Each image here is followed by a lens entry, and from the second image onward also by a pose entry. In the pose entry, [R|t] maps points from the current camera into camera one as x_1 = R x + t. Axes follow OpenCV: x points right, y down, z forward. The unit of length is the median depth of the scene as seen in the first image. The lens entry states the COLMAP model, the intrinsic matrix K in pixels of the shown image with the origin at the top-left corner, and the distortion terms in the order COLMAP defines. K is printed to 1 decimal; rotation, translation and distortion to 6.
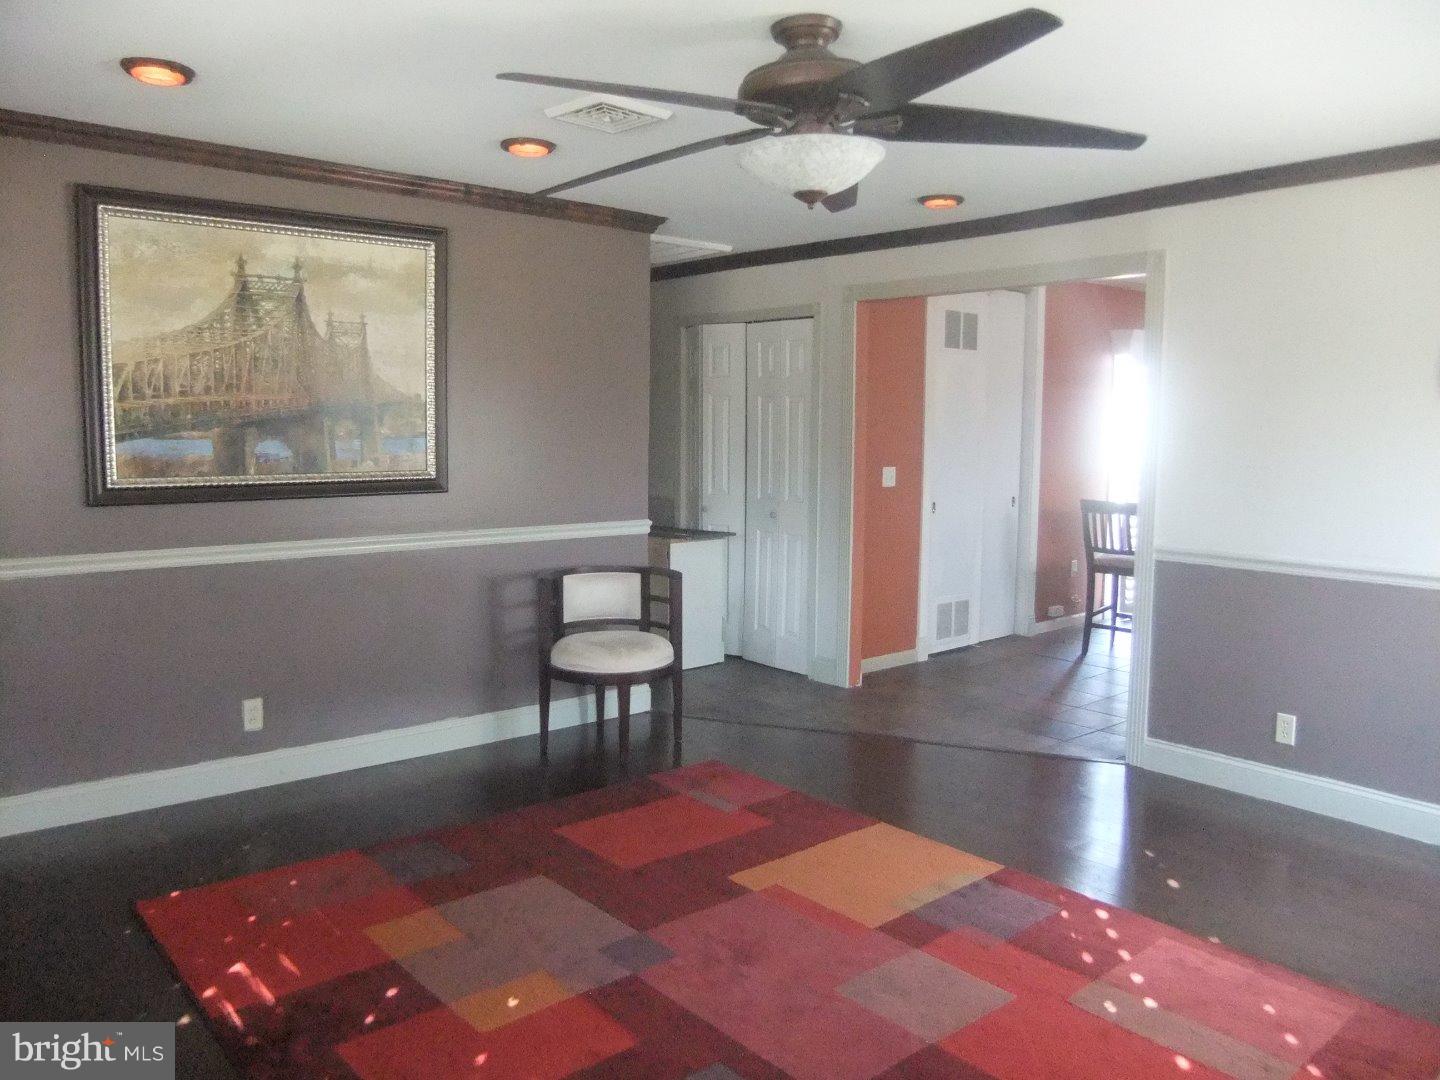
lens RADIAL K [[1102.1, 0, 718.3], [0, 1102.1, 531.5], [0, 0, 1]] dist [-0.083551, 0.086490]
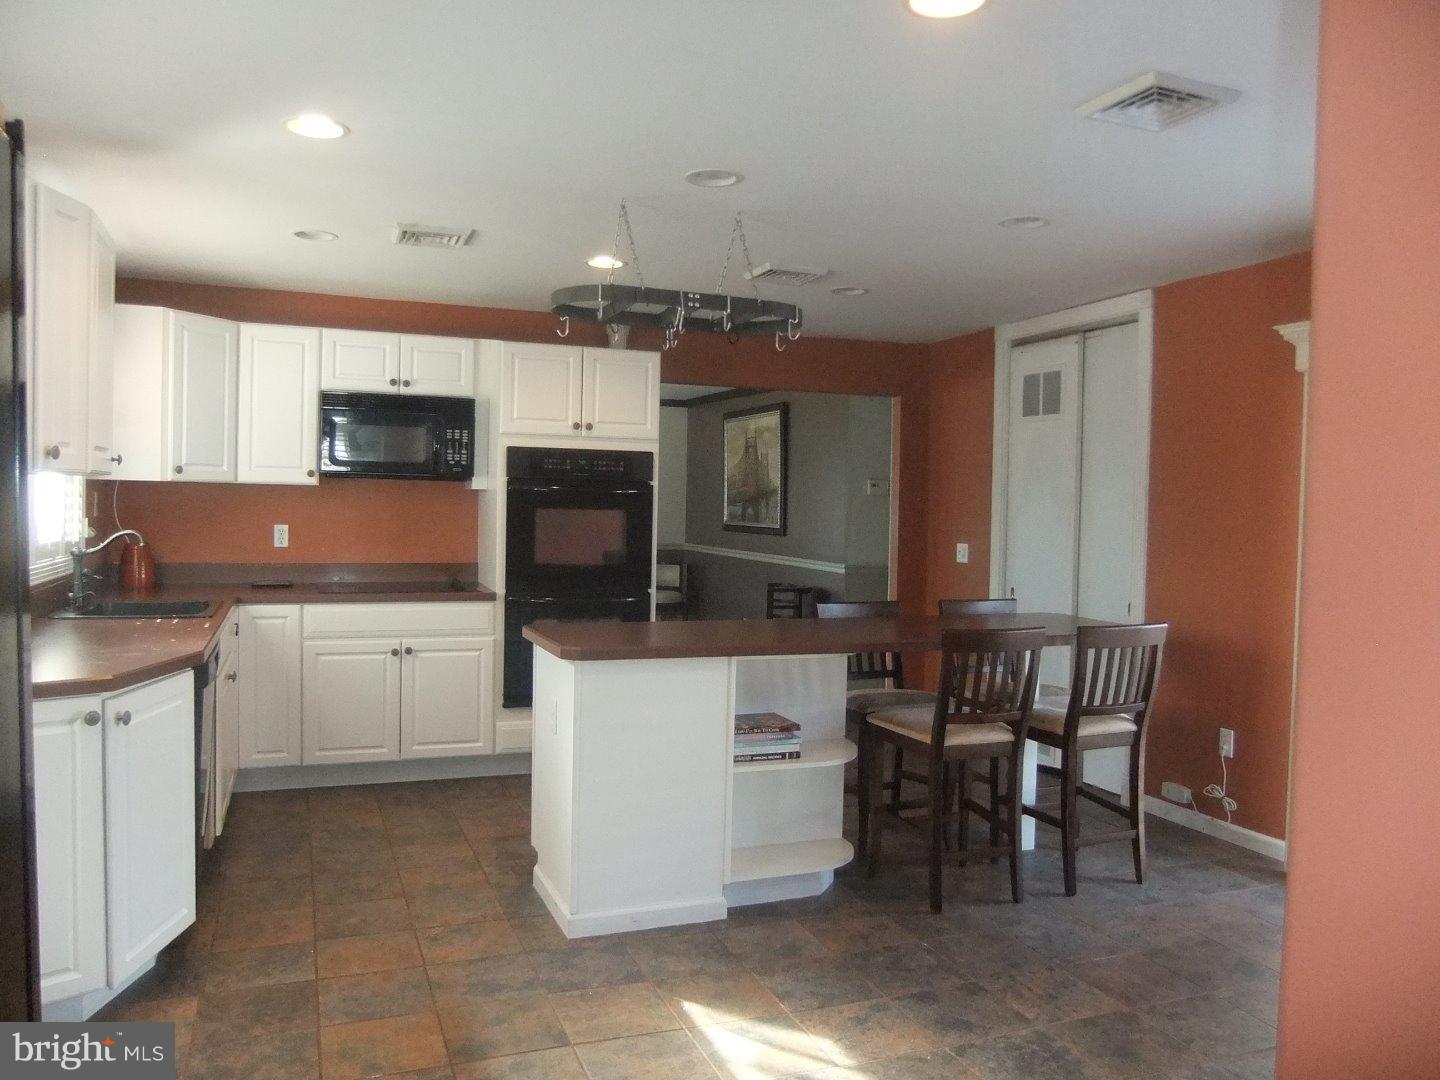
lens RADIAL K [[1102.1, 0, 718.3], [0, 1102.1, 531.5], [0, 0, 1]] dist [-0.083551, 0.086490]
pose [[-0.334045, 0.005130, -0.942543, 1.136816], [-0.123680, 0.991100, 0.049227, -0.087364], [0.934408, 0.133018, -0.330437, 1.070818]]
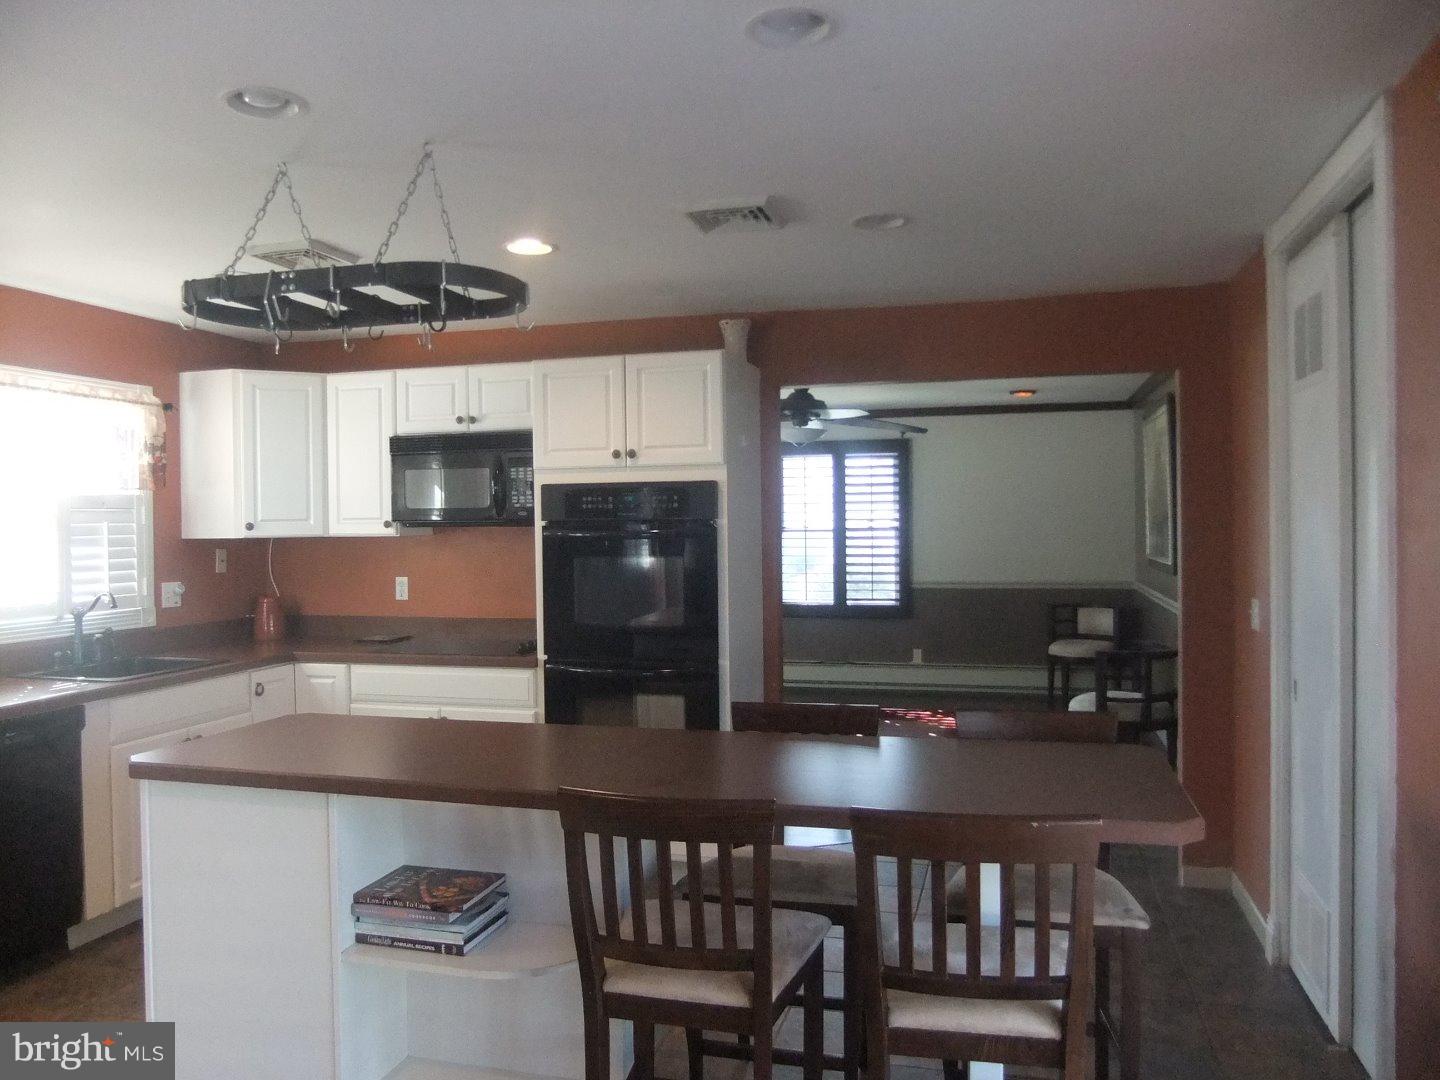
lens RADIAL K [[1092.7, 0, 721.3], [0, 1092.7, 531.1], [0, 0, 1]] dist [-0.044070, 0.004879]
pose [[-0.835608, 0.003716, -0.549313, 0.708314], [-0.053734, 0.994629, 0.088467, -0.127360], [0.546692, 0.103440, -0.830920, 1.275222]]
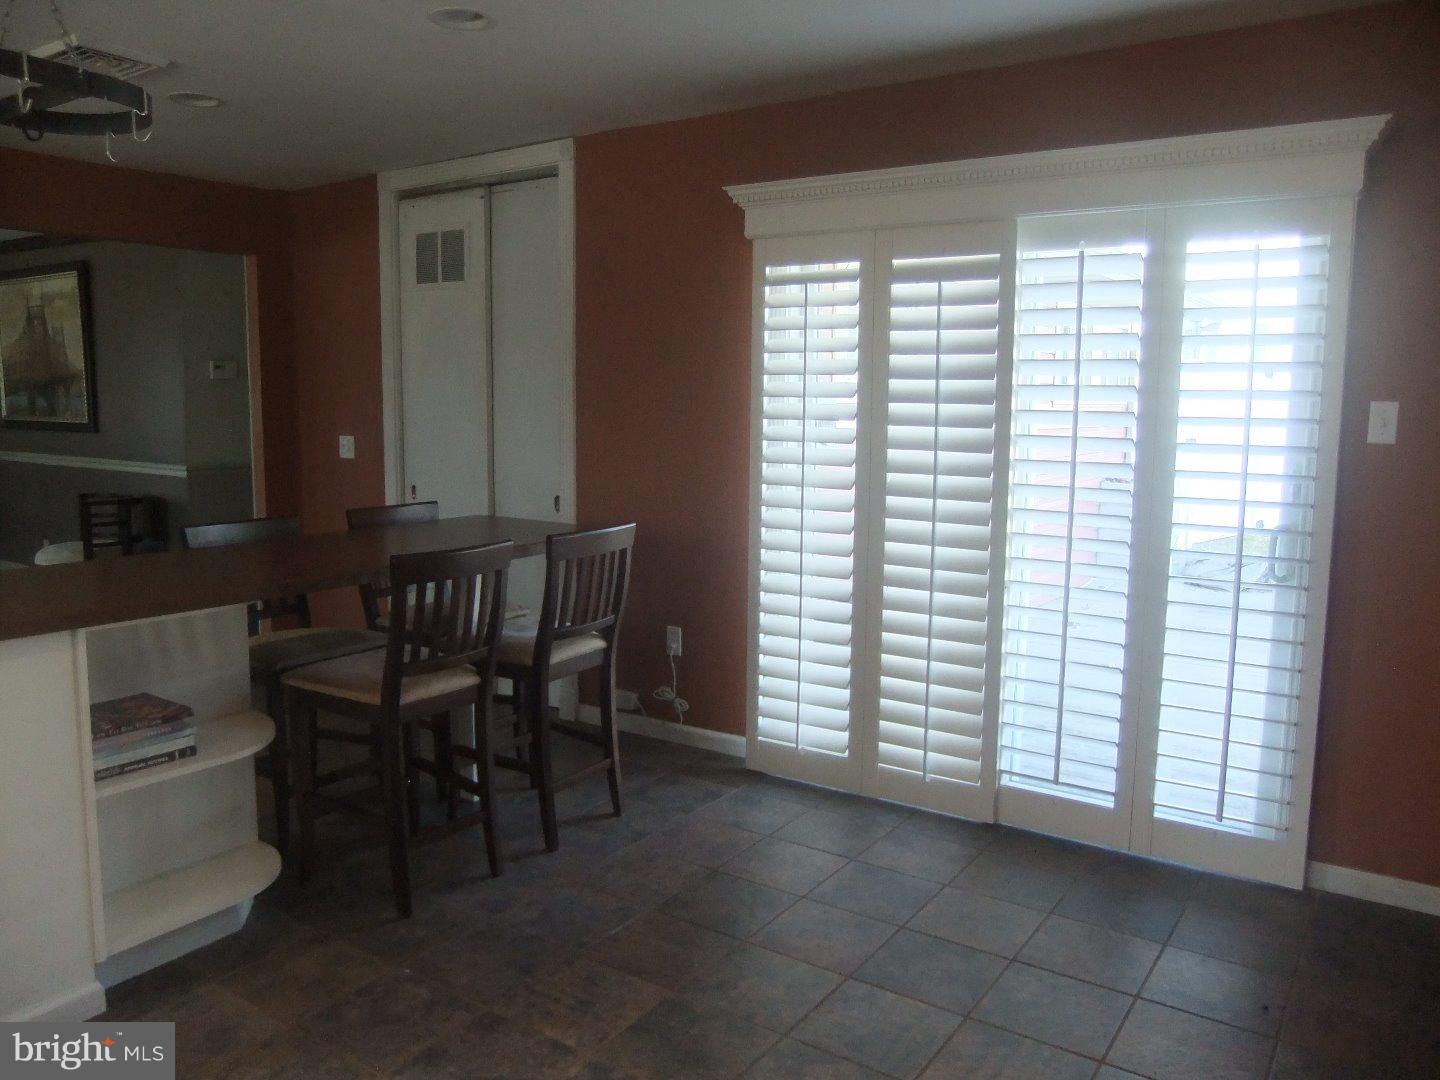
lens RADIAL K [[1092.7, 0, 721.3], [0, 1092.7, 531.1], [0, 0, 1]] dist [-0.044070, 0.004879]
pose [[0.261316, 0.107899, -0.959204, 1.004843], [-0.107591, 0.990796, 0.082142, -0.081848], [0.959238, 0.081736, 0.270520, 1.007777]]
